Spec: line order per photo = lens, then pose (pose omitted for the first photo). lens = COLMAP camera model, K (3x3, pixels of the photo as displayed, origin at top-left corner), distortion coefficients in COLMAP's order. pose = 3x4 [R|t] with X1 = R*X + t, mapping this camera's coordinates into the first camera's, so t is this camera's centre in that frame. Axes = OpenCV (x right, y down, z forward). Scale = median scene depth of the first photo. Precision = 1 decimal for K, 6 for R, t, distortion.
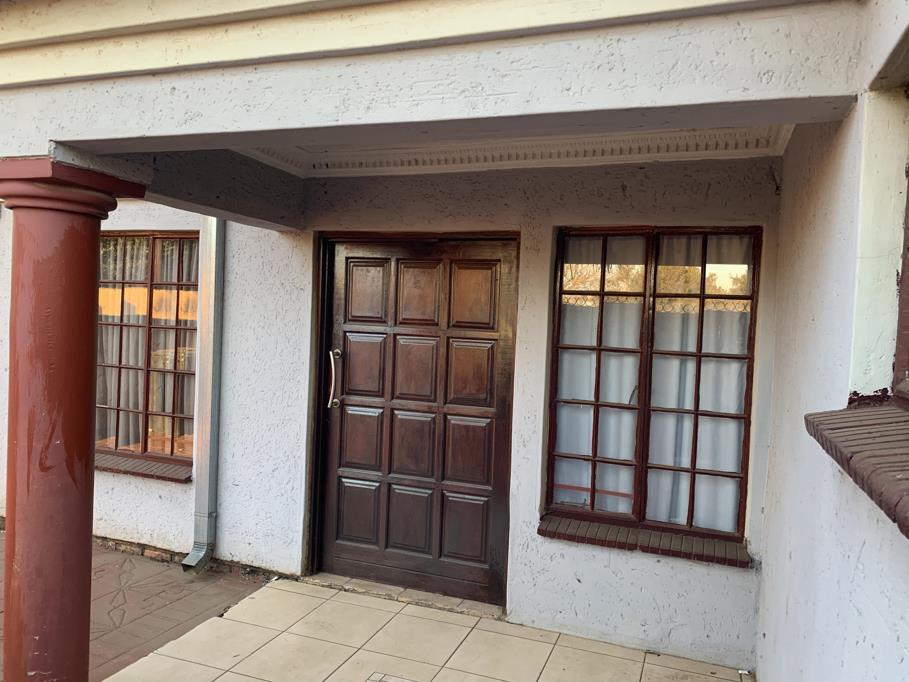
lens RADIAL K [[702.4, 0, 454.5], [0, 702.4, 341.0], [0, 0, 1]] dist [0.004466, 0.001190]
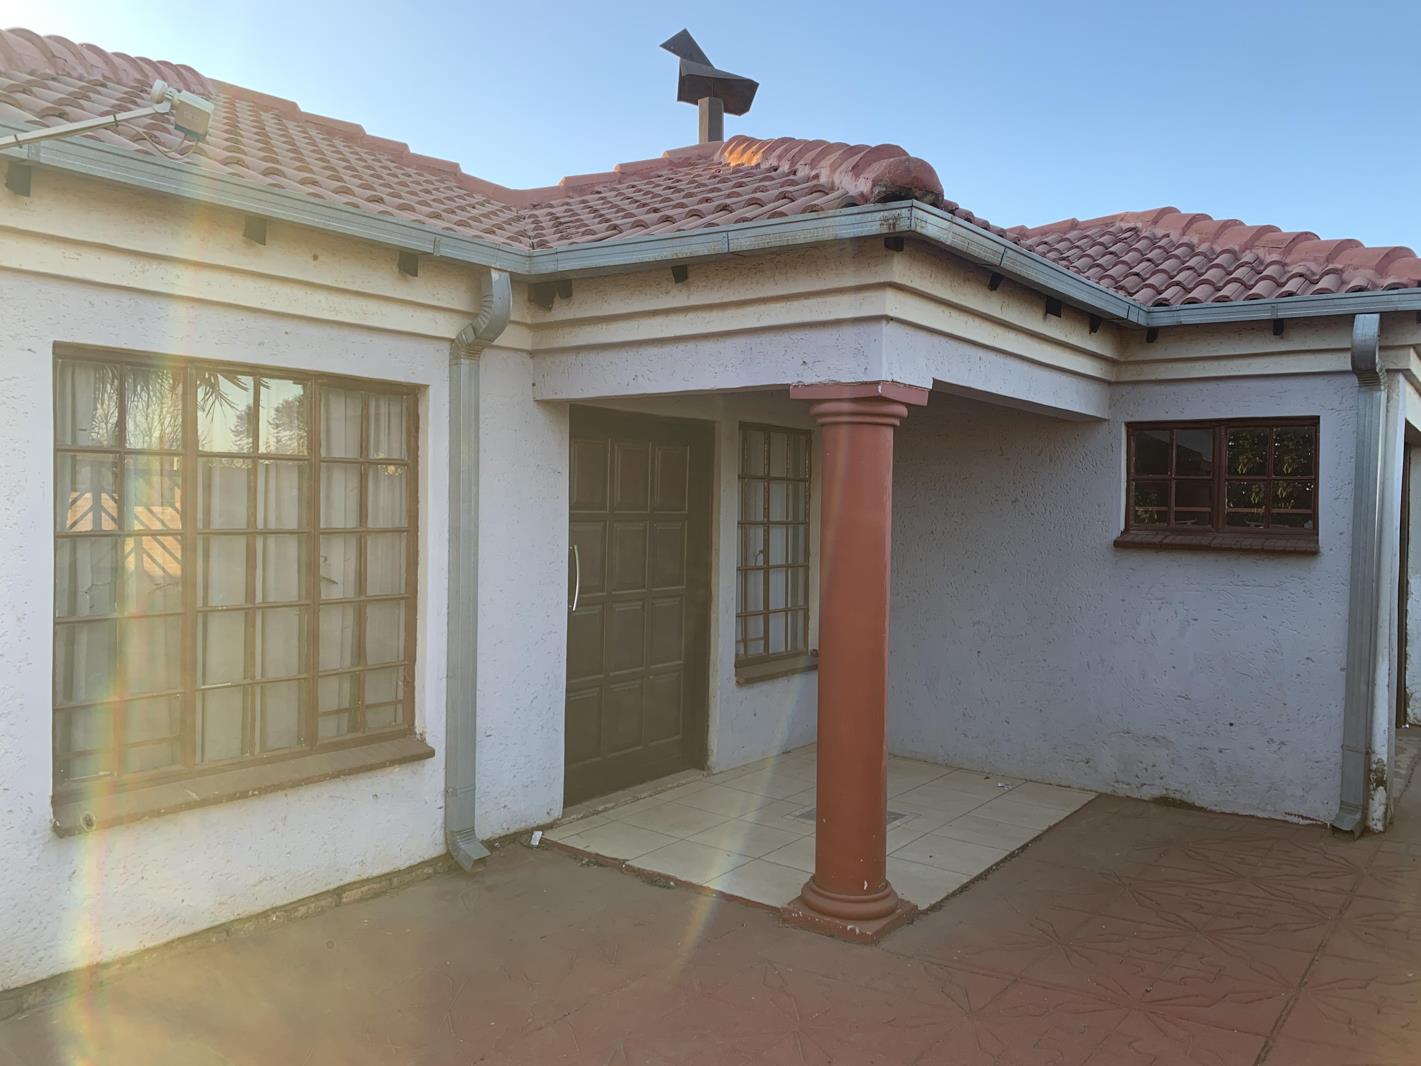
lens RADIAL K [[1098.1, 0, 710.5], [0, 1098.1, 533.0], [0, 0, 1]] dist [0.004466, 0.001190]
pose [[0.286308, -0.070822, 0.955517, -1.582472], [0.035271, 0.997368, 0.063356, -0.091257], [-0.957488, 0.015562, 0.288052, 0.509545]]
